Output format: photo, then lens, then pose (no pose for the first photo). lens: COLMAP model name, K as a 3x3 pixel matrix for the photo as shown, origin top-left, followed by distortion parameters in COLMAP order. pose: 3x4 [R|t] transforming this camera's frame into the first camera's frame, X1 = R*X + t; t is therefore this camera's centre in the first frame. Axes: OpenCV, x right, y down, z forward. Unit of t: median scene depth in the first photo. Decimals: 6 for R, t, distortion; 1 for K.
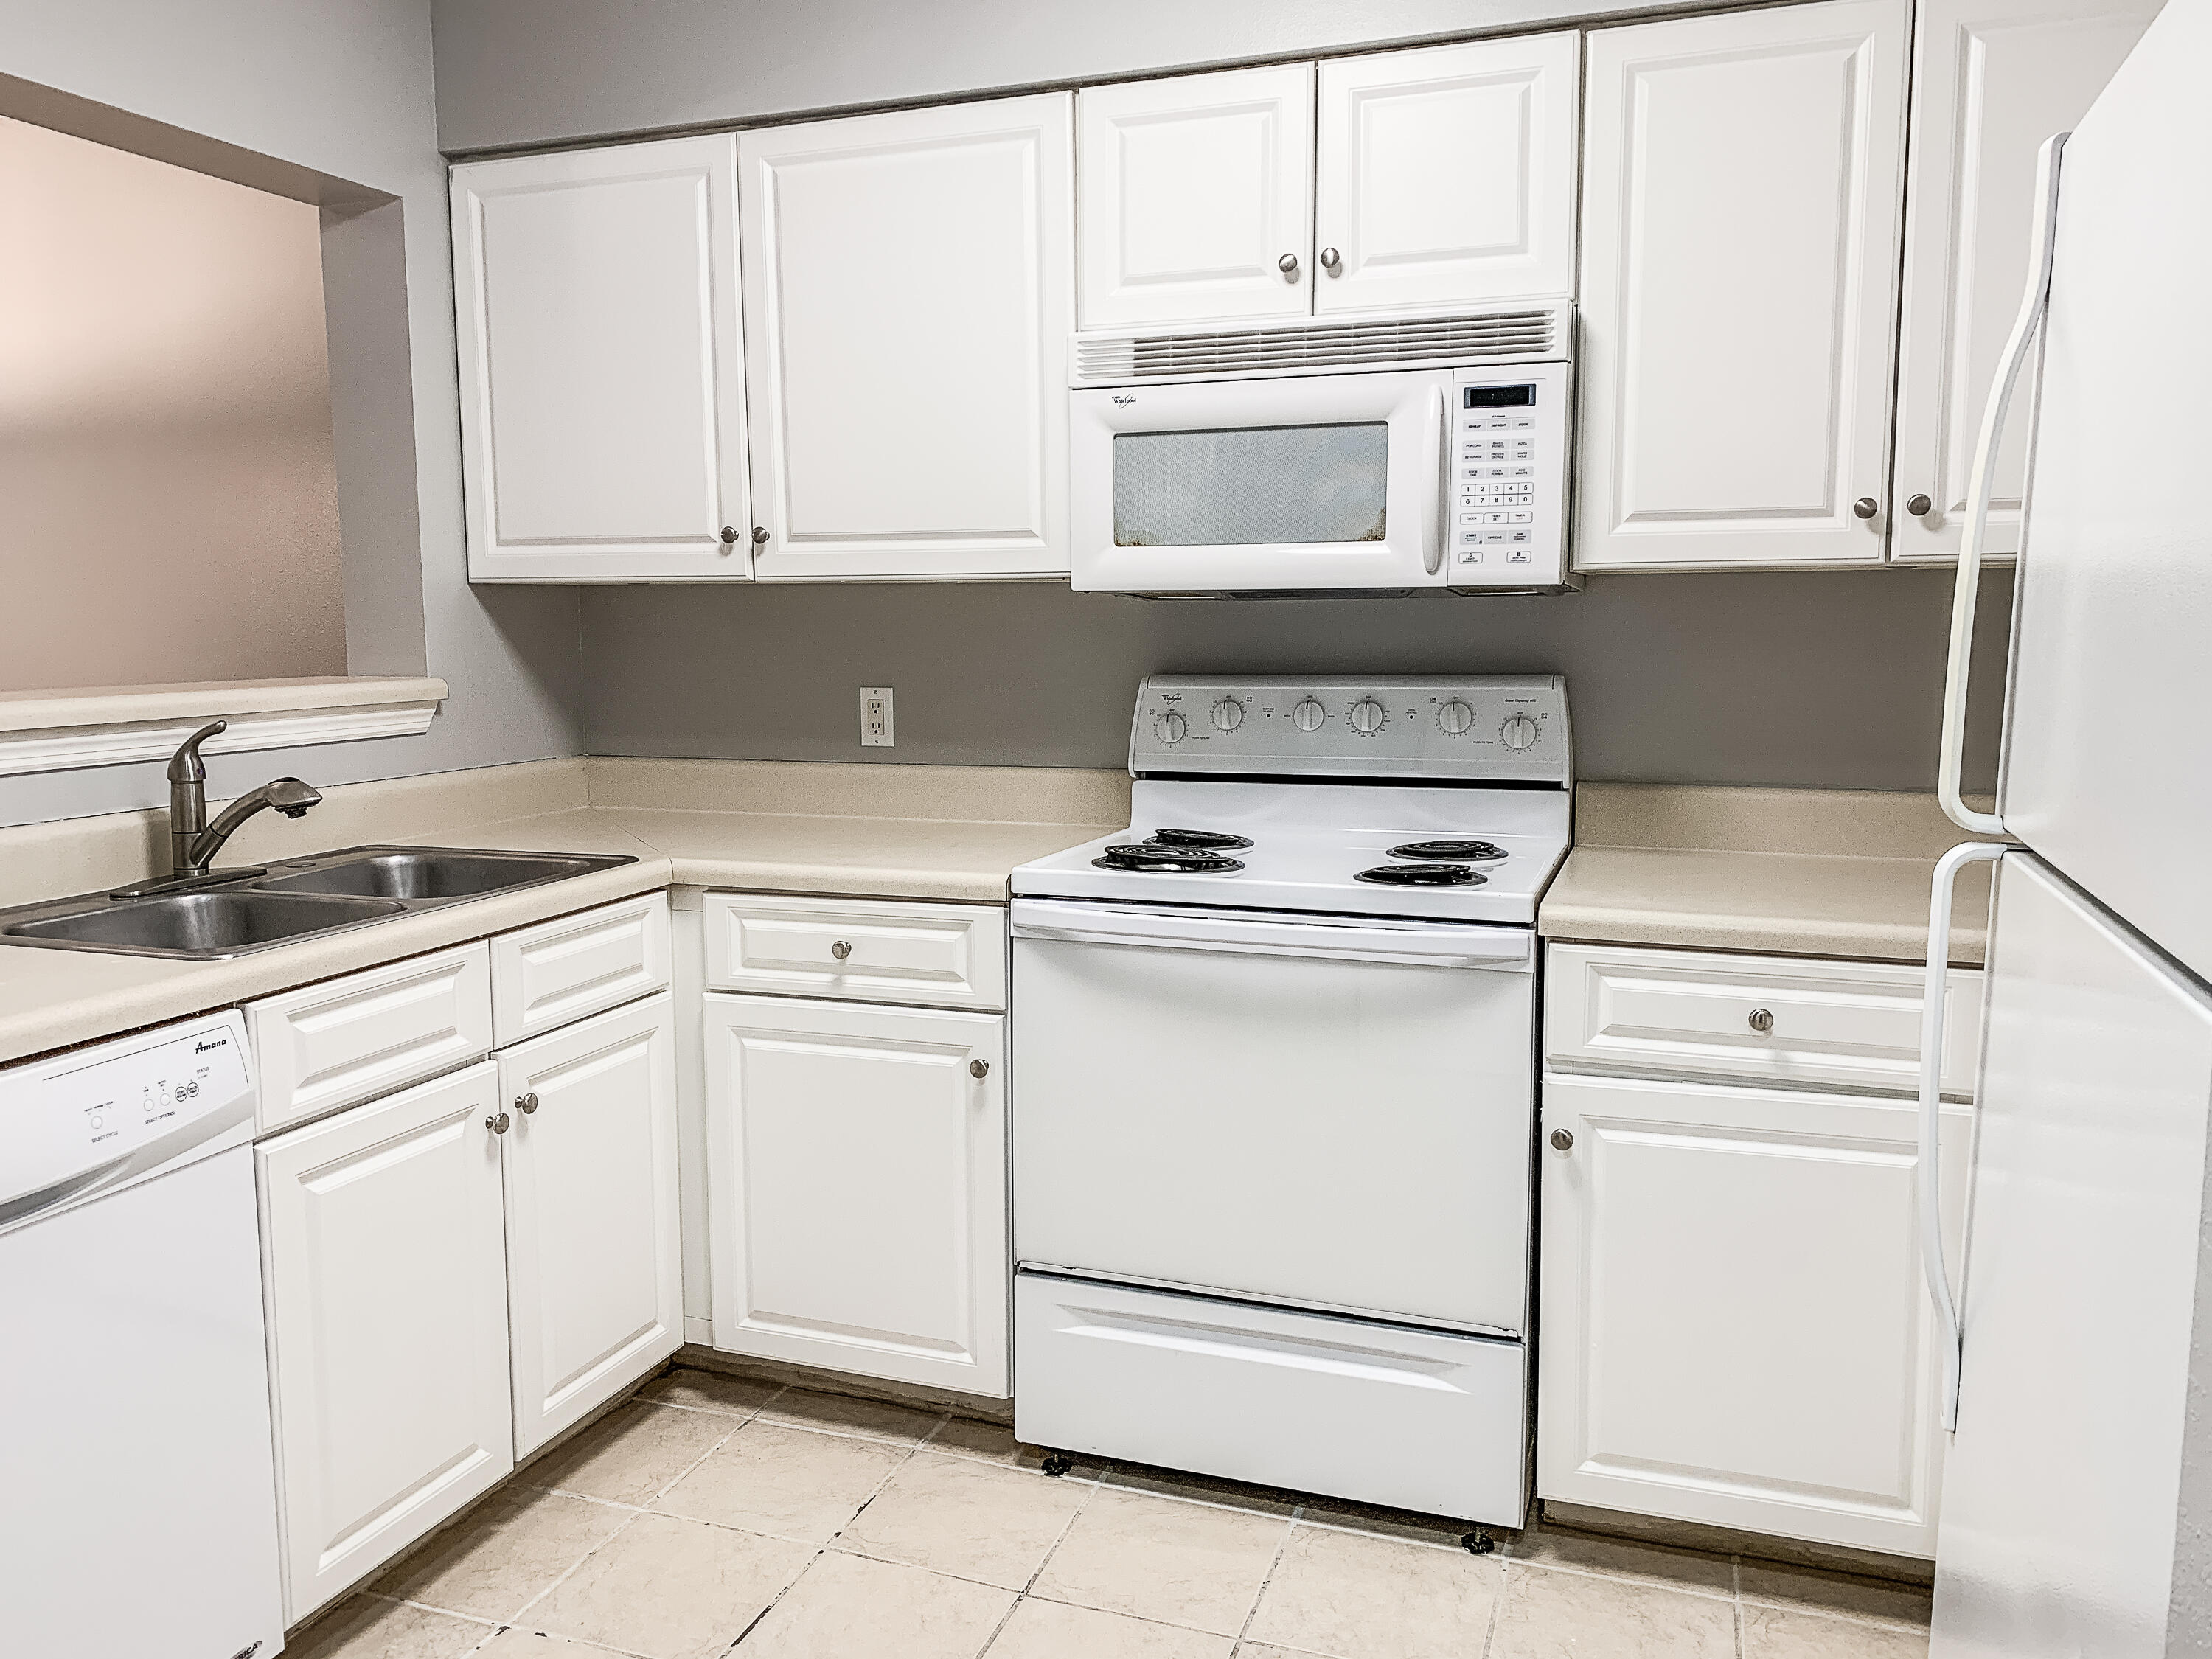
lens RADIAL K [[1672.8, 0, 1103.5], [0, 1672.8, 814.1], [0, 0, 1]] dist [0.064783, -0.123529]
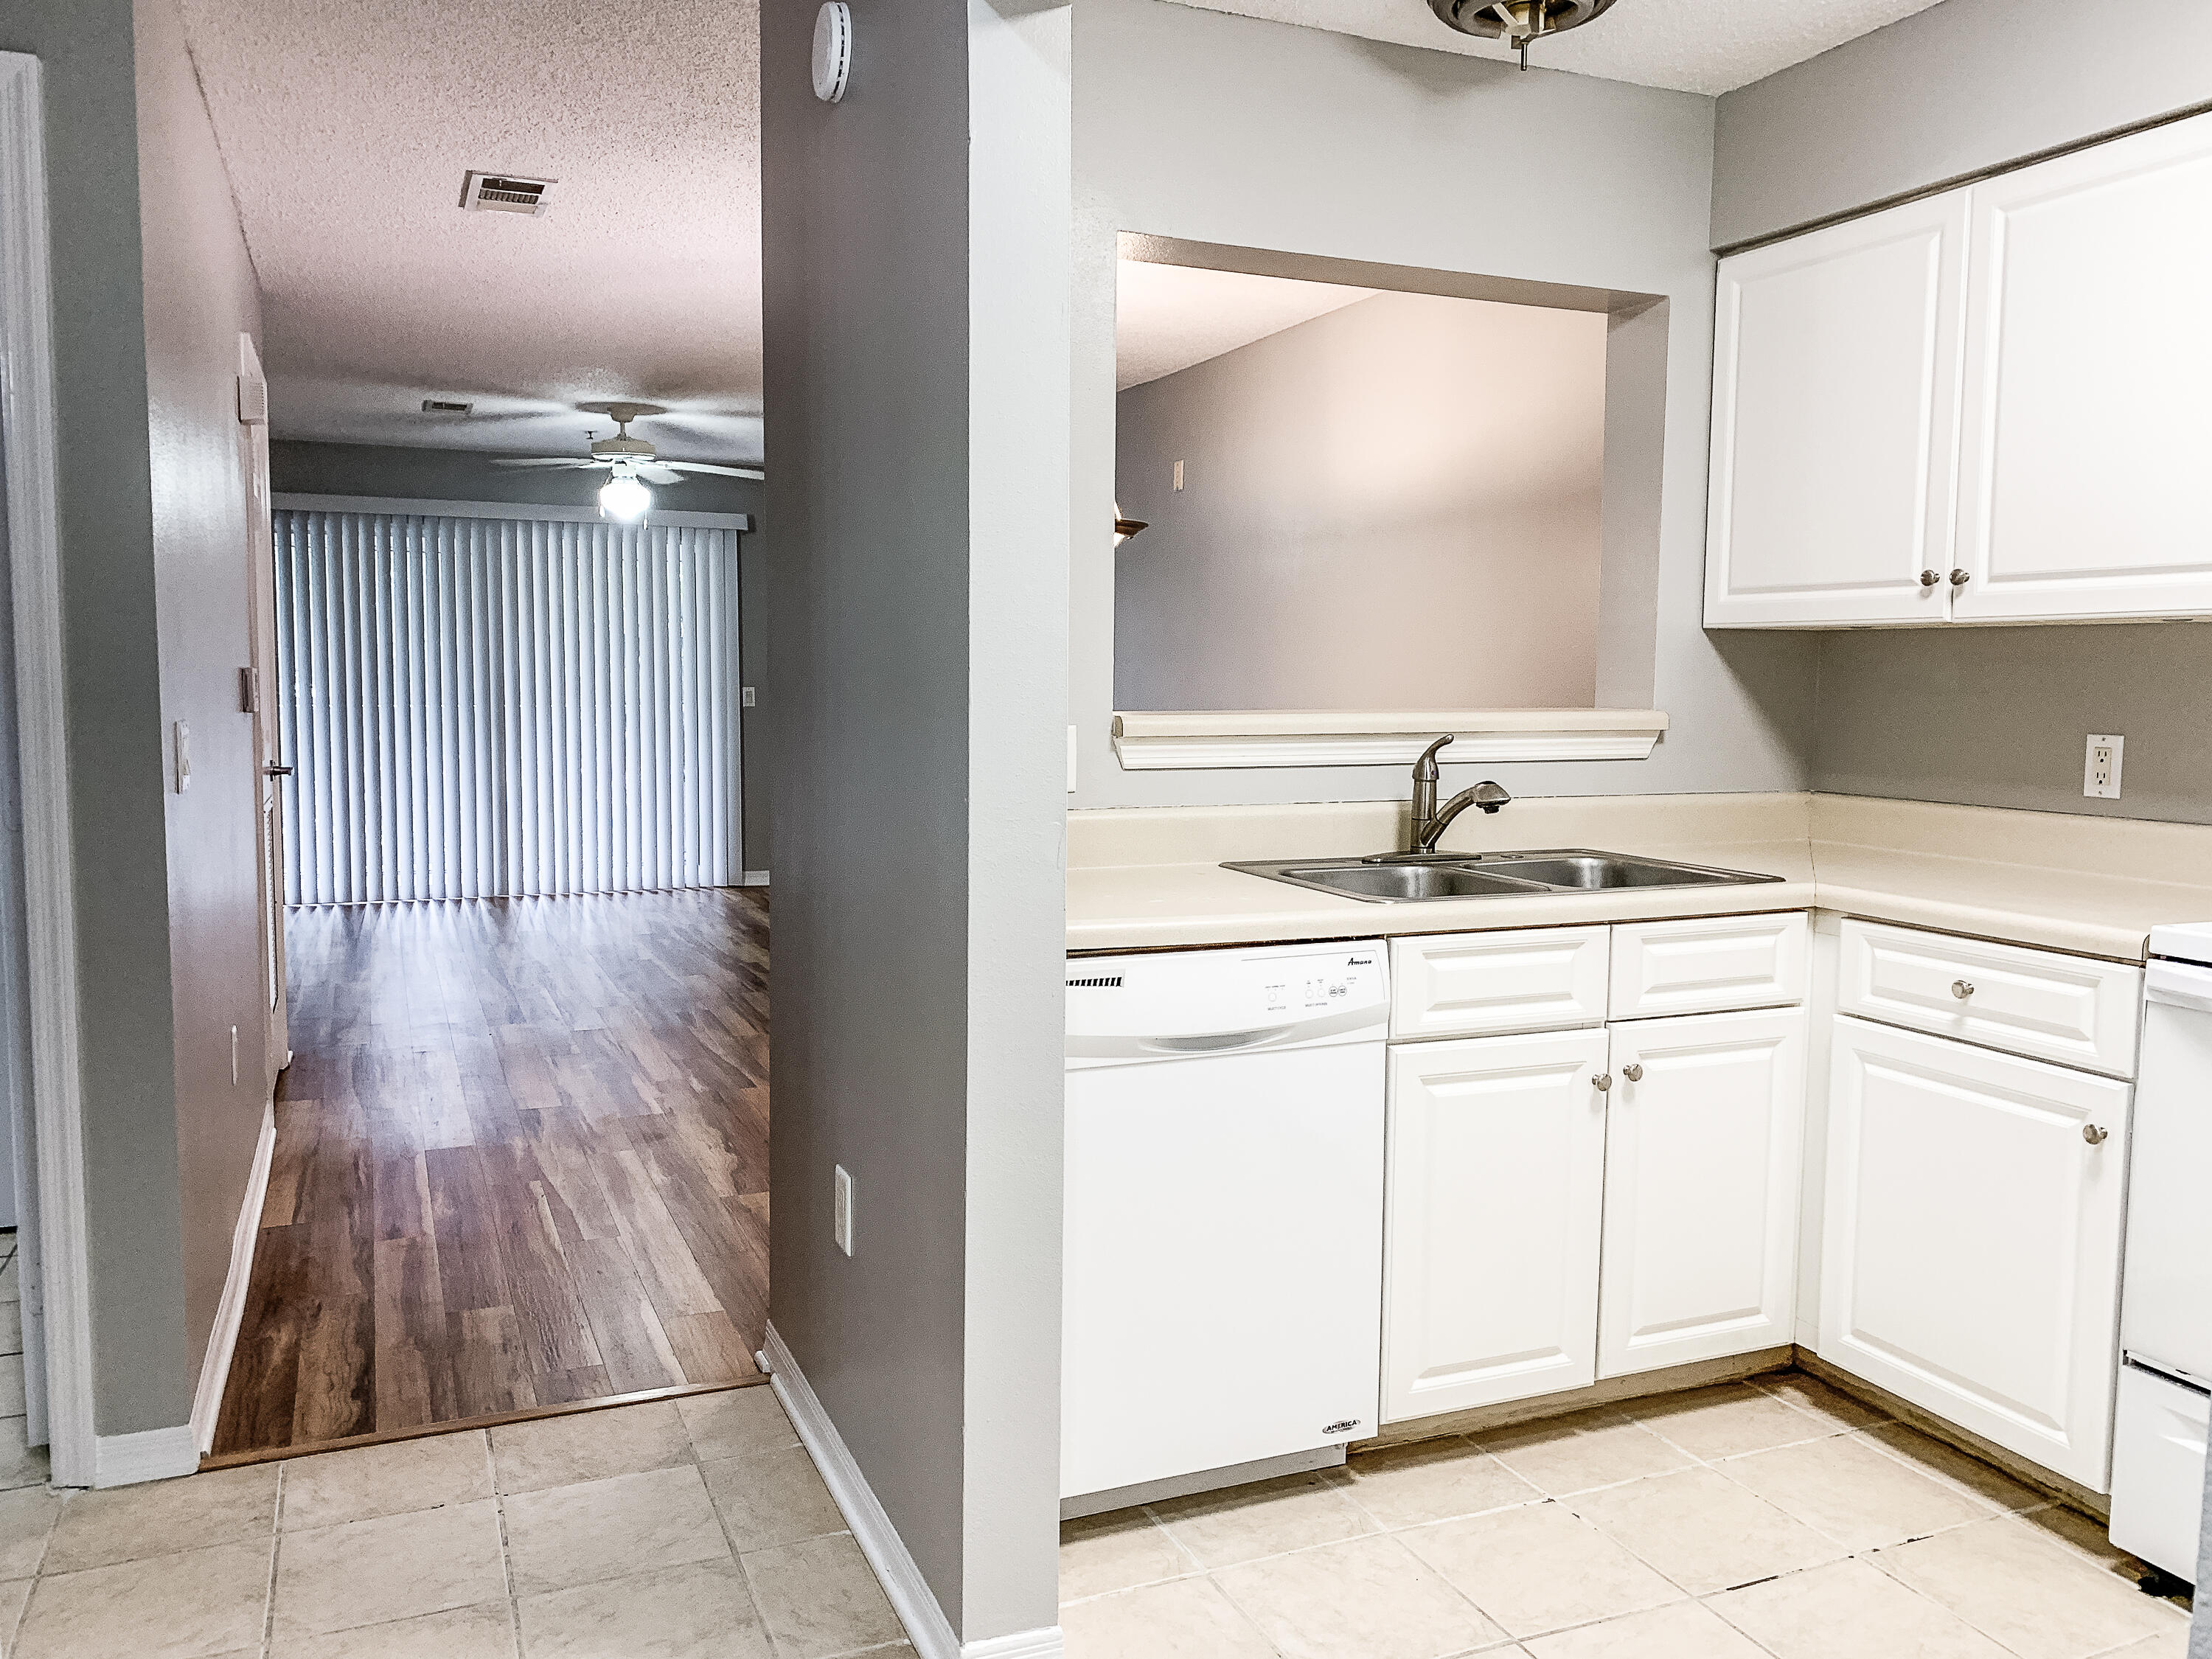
lens RADIAL K [[1718.9, 0, 1115.1], [0, 1718.9, 820.7], [0, 0, 1]] dist [0.080088, -0.131622]
pose [[0.682964, 0.075041, -0.726587, 0.238487], [-0.096905, 0.995225, 0.011699, 0.017468], [0.723995, 0.062420, 0.686975, -0.079765]]
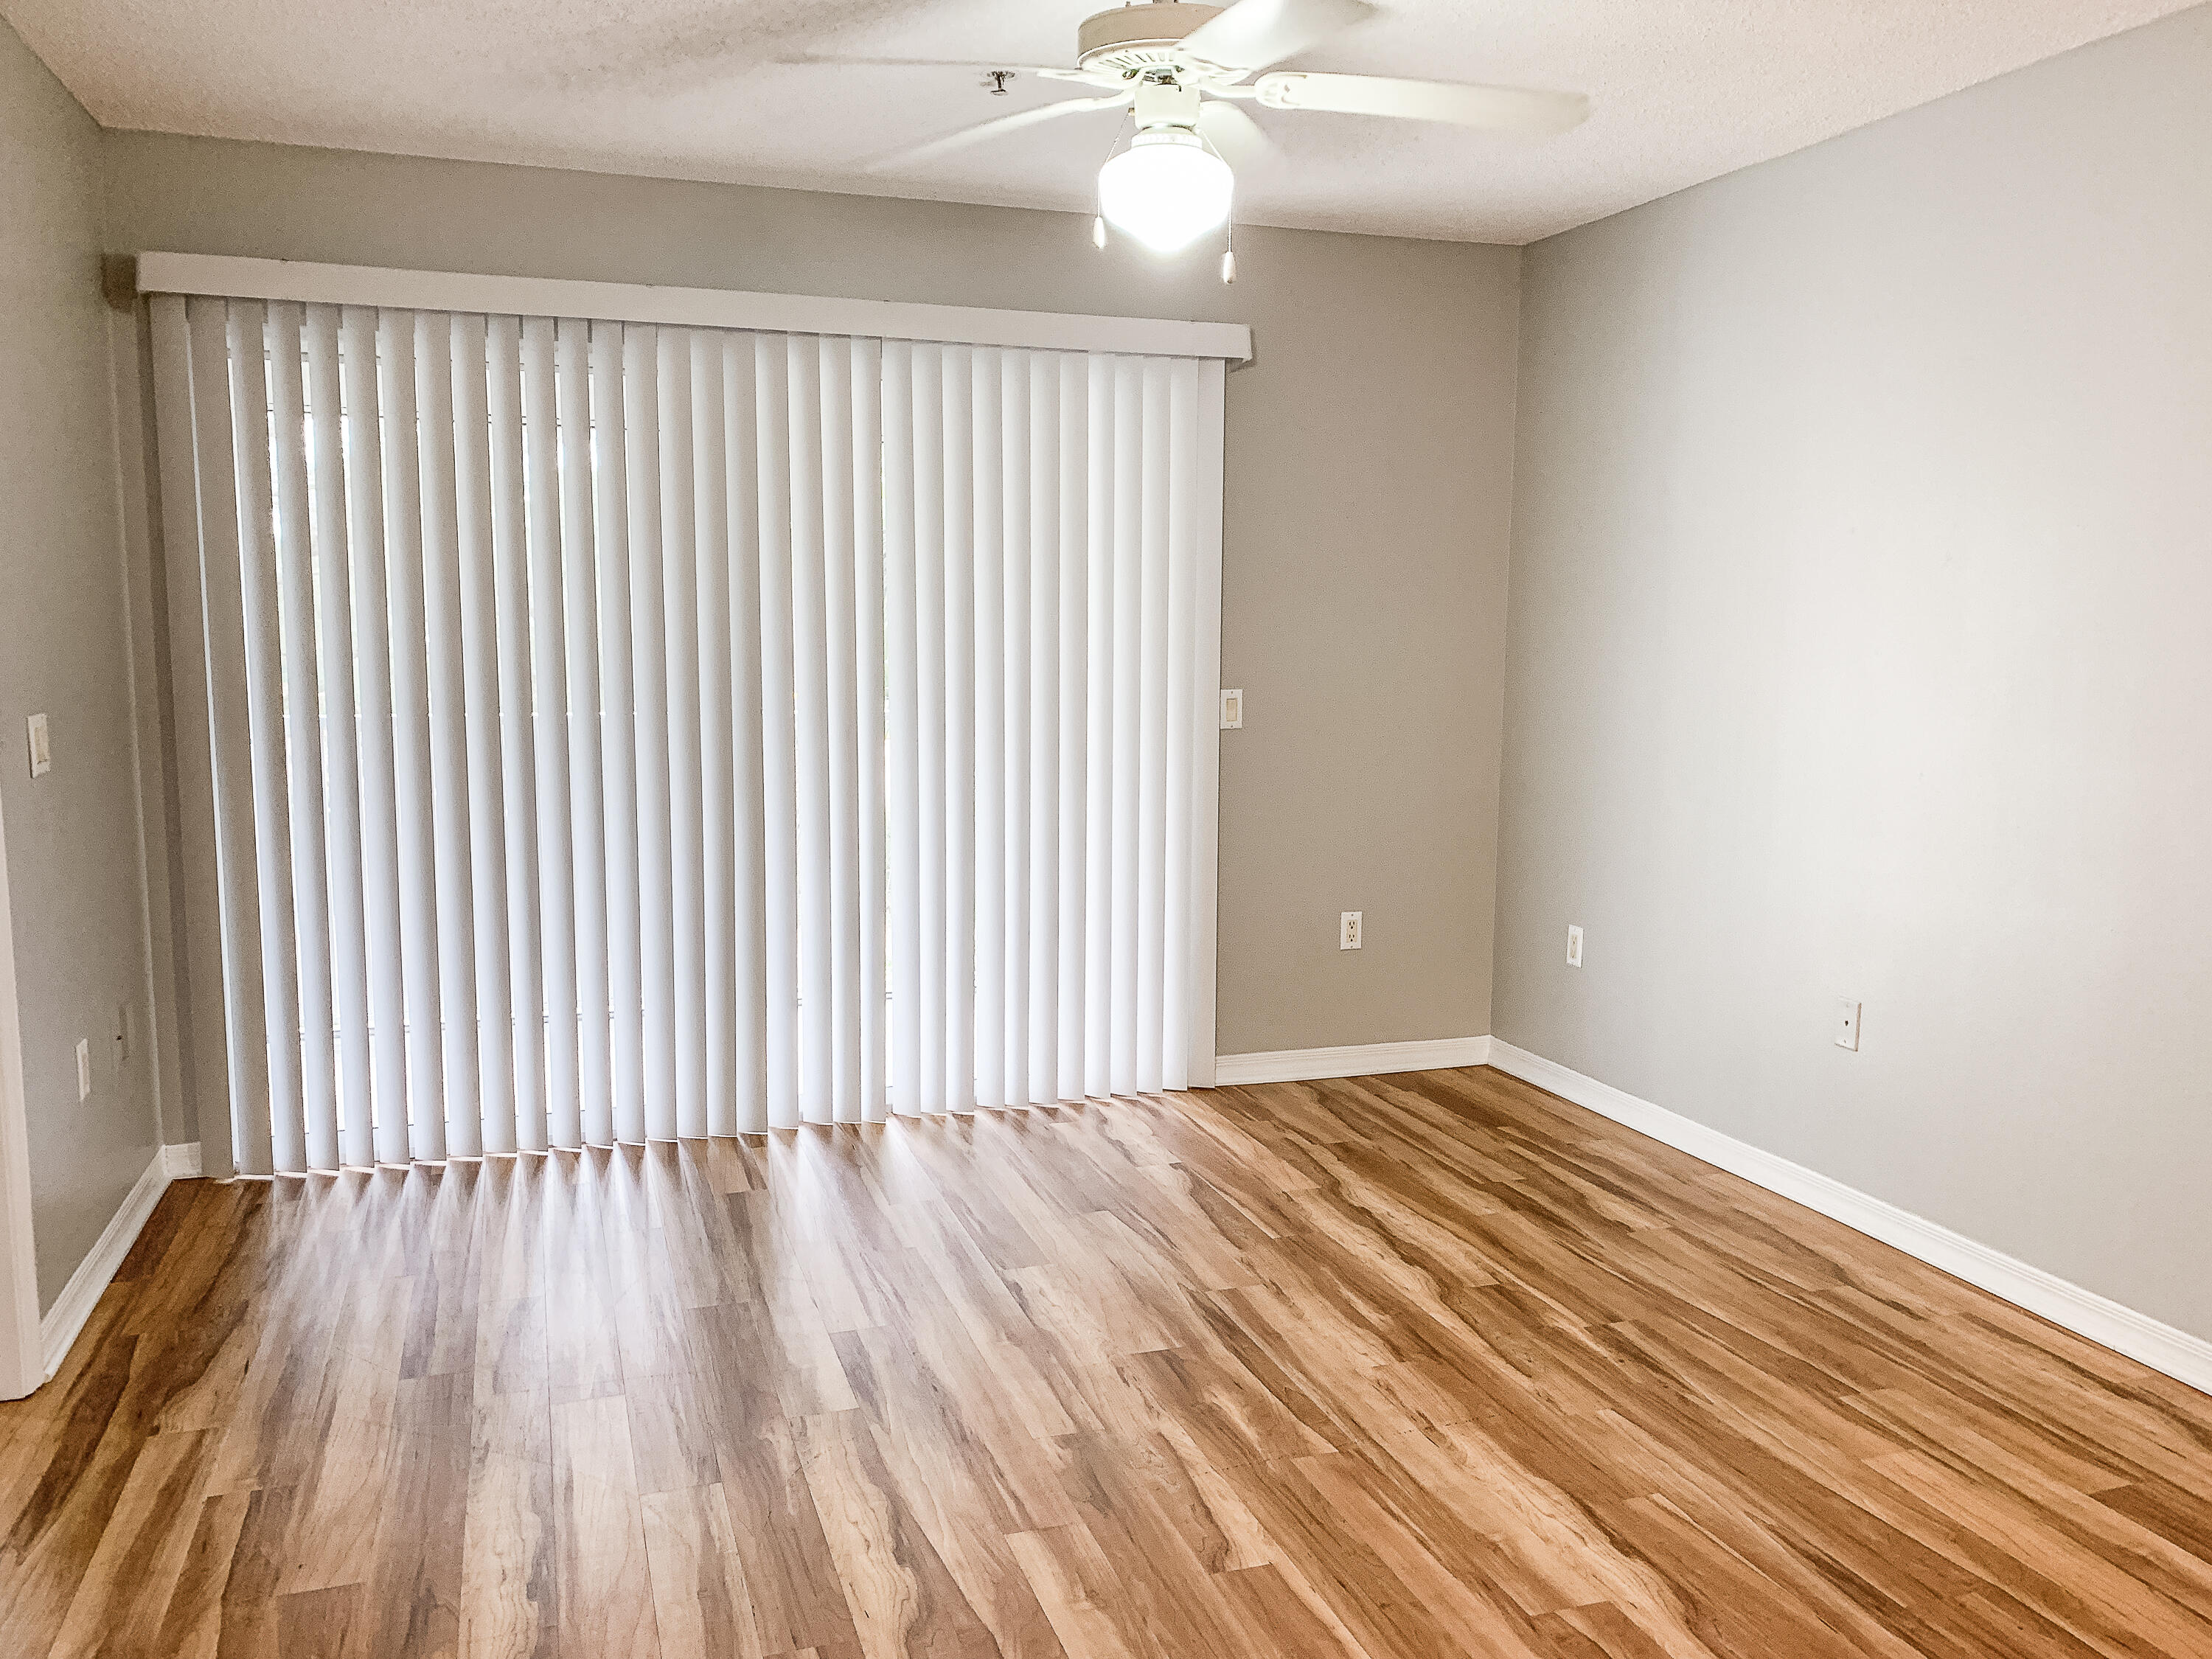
lens RADIAL K [[1718.9, 0, 1115.1], [0, 1718.9, 820.7], [0, 0, 1]] dist [0.080088, -0.131622]
pose [[0.626937, 0.105682, -0.771869, -0.773491], [-0.100448, 0.993452, 0.054433, -0.042120], [0.772567, 0.043407, 0.633447, 0.301765]]
